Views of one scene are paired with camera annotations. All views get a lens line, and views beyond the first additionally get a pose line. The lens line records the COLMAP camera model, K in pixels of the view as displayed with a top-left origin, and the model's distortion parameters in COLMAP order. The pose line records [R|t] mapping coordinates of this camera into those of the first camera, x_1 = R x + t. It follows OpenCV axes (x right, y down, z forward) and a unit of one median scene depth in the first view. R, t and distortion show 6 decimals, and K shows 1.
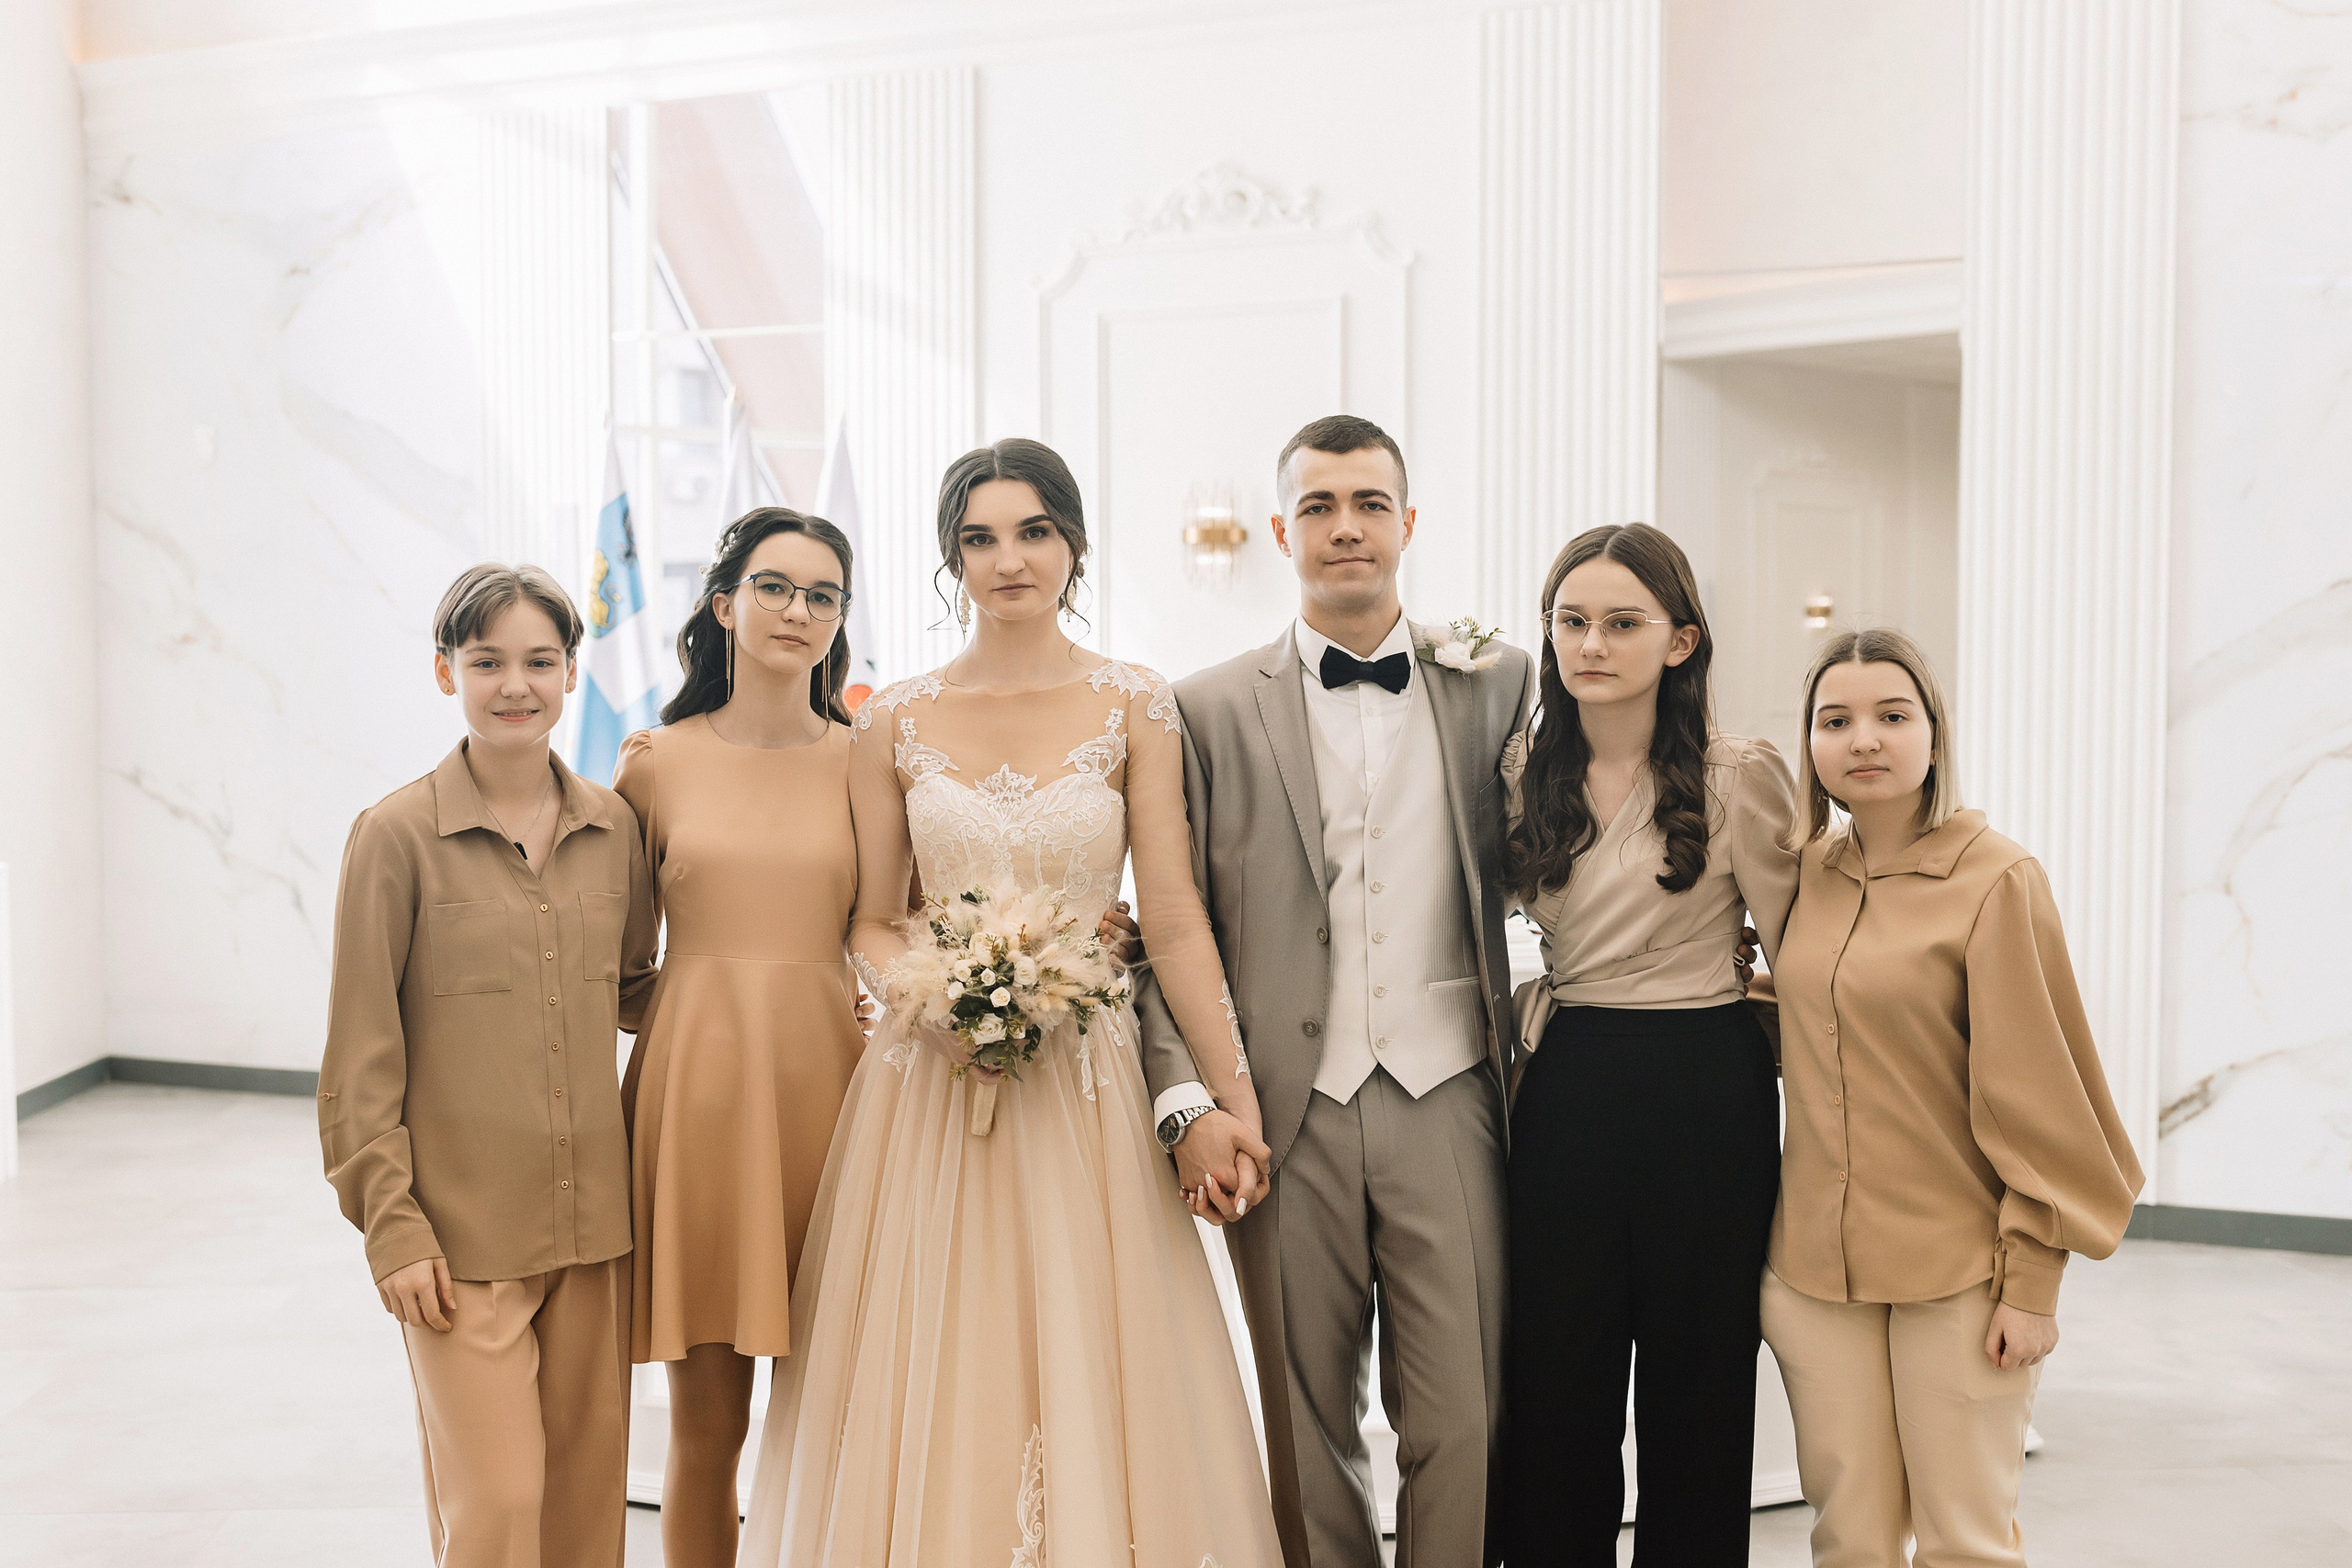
lens RADIAL K [[2514.0, 0, 1290.3], [0, 2514.0, 784.9], [0, 0, 1]] dist [-0.018291, 0.000000]
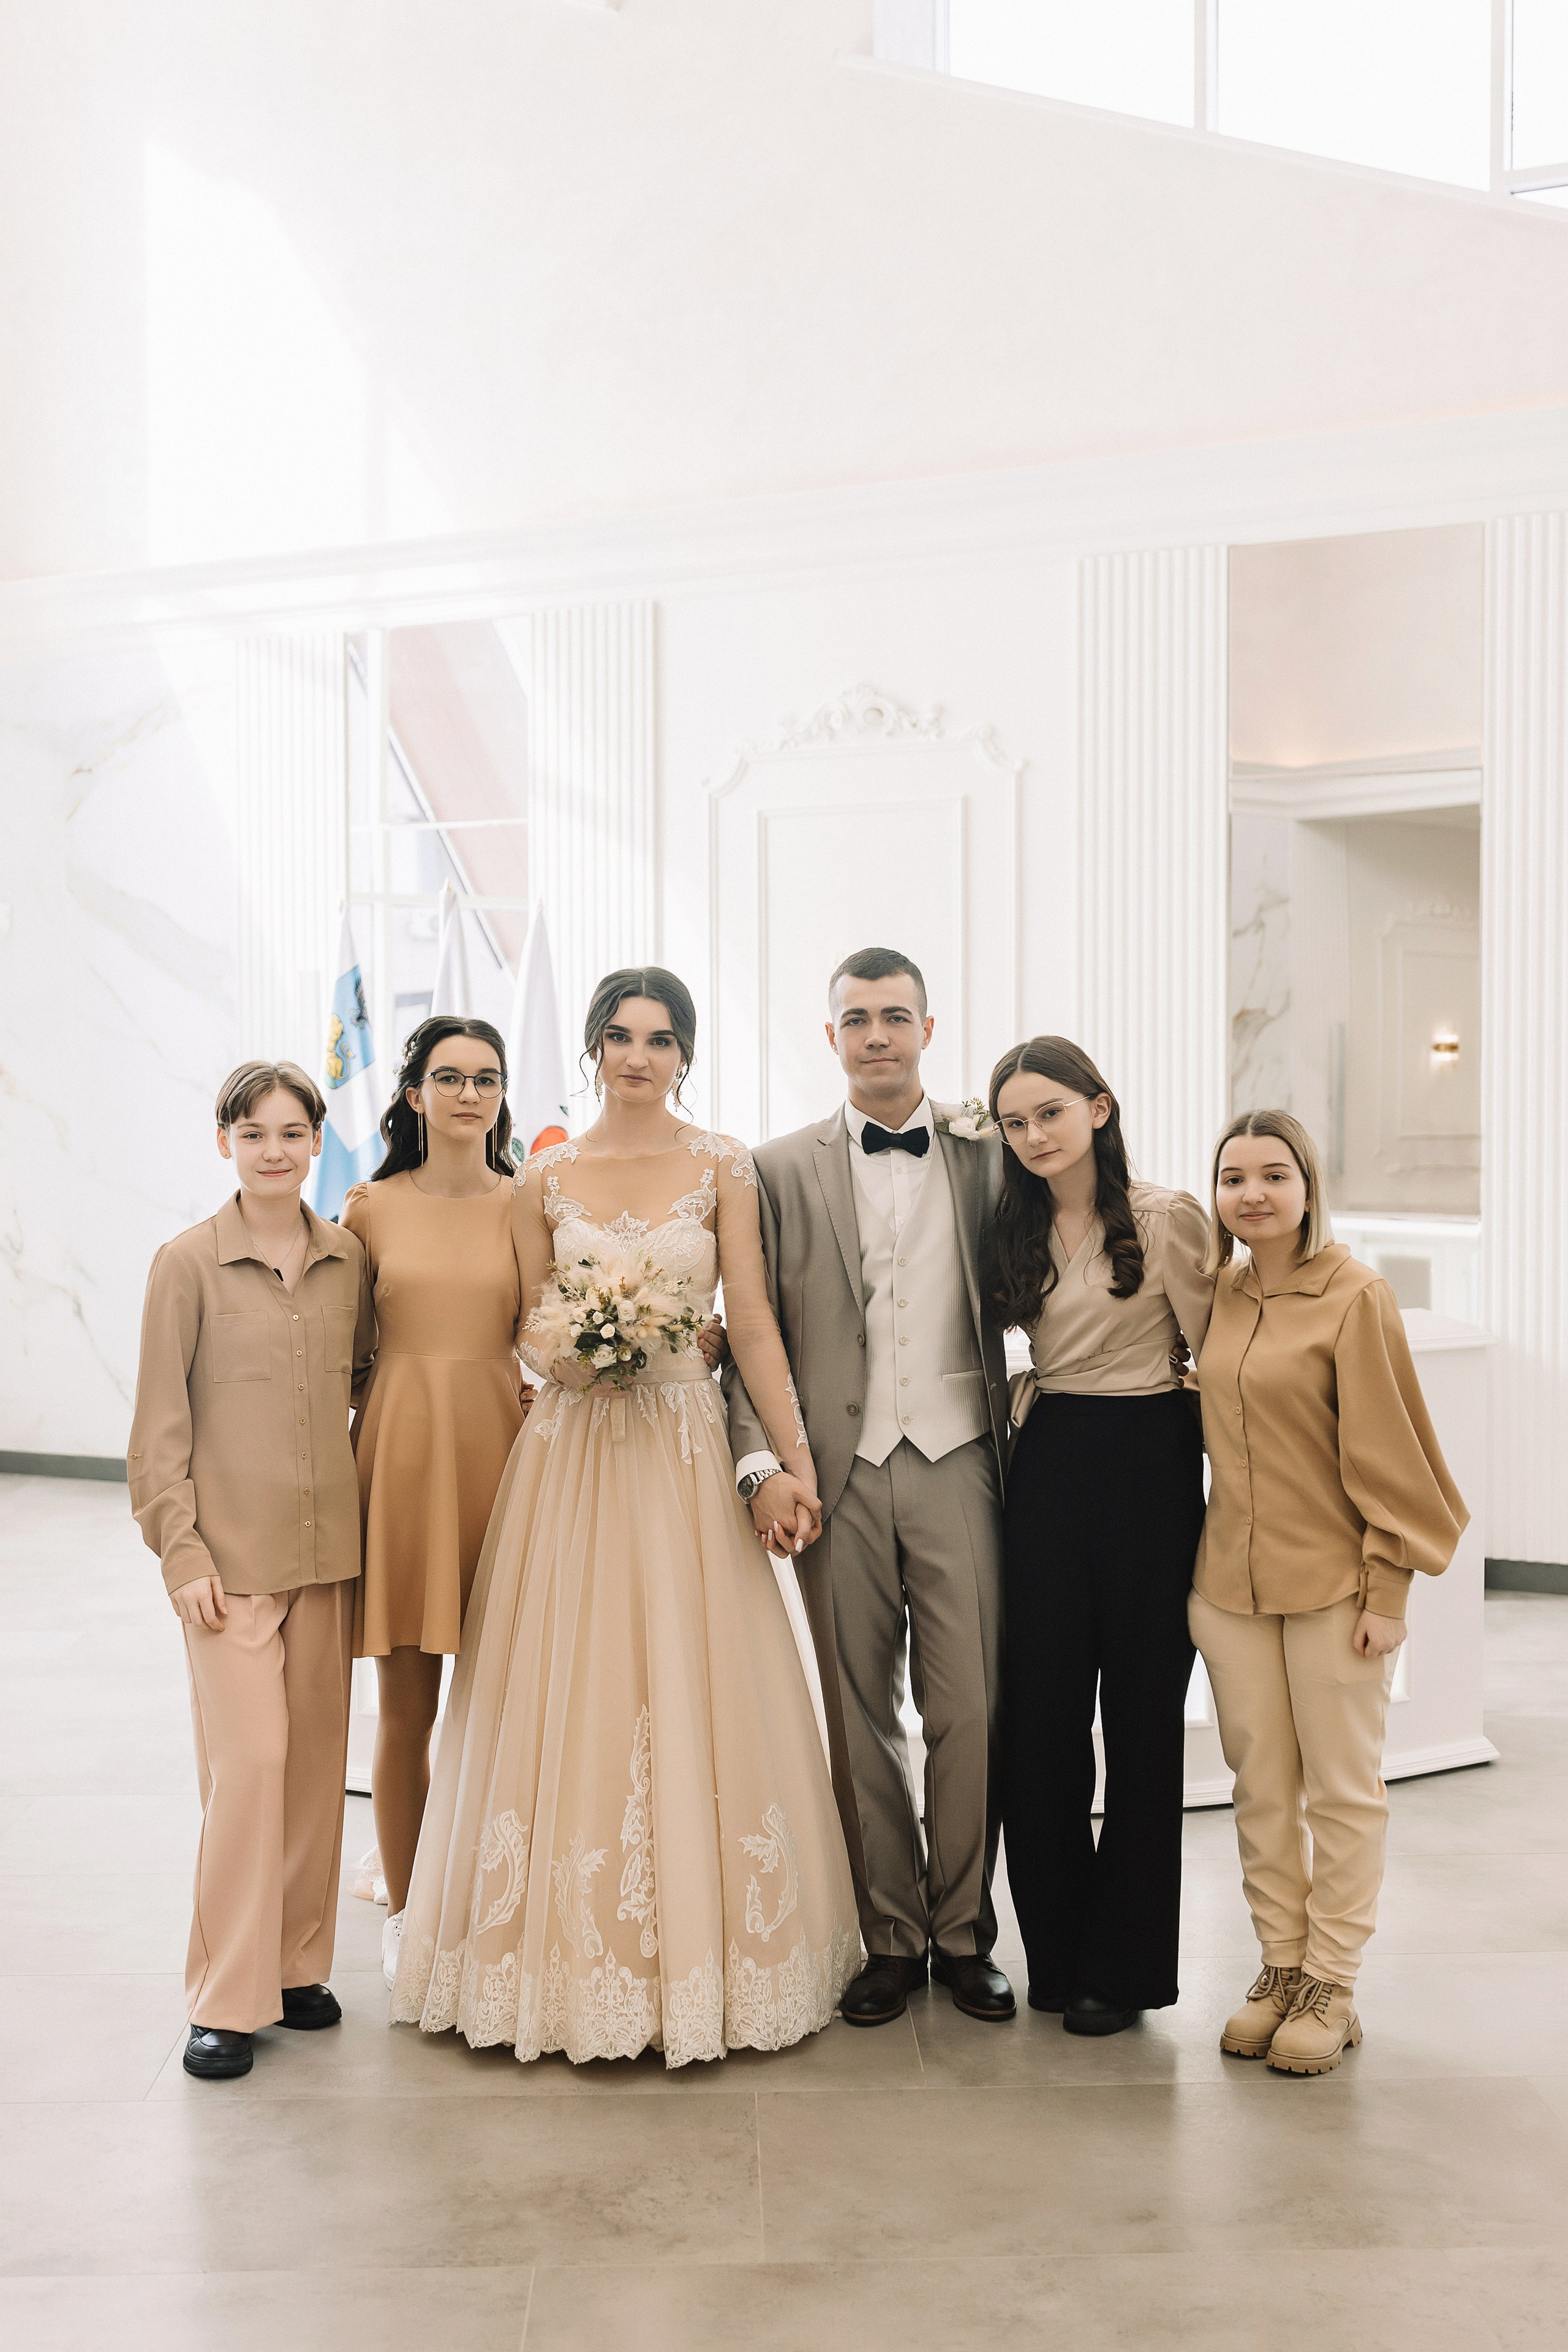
lens RADIAL K [[2384.3, 0, 921.6], [0, 2384.3, 1136.1], [0, 0, 1]] dist [-0.003781, 0.000000]
pose [[0.999757, 0.002804, -0.021861, 0.057548], [-0.003483, 0.999510, -0.031094, -0.003810], [0.021763, 0.031163, 0.999277, -0.238943]]
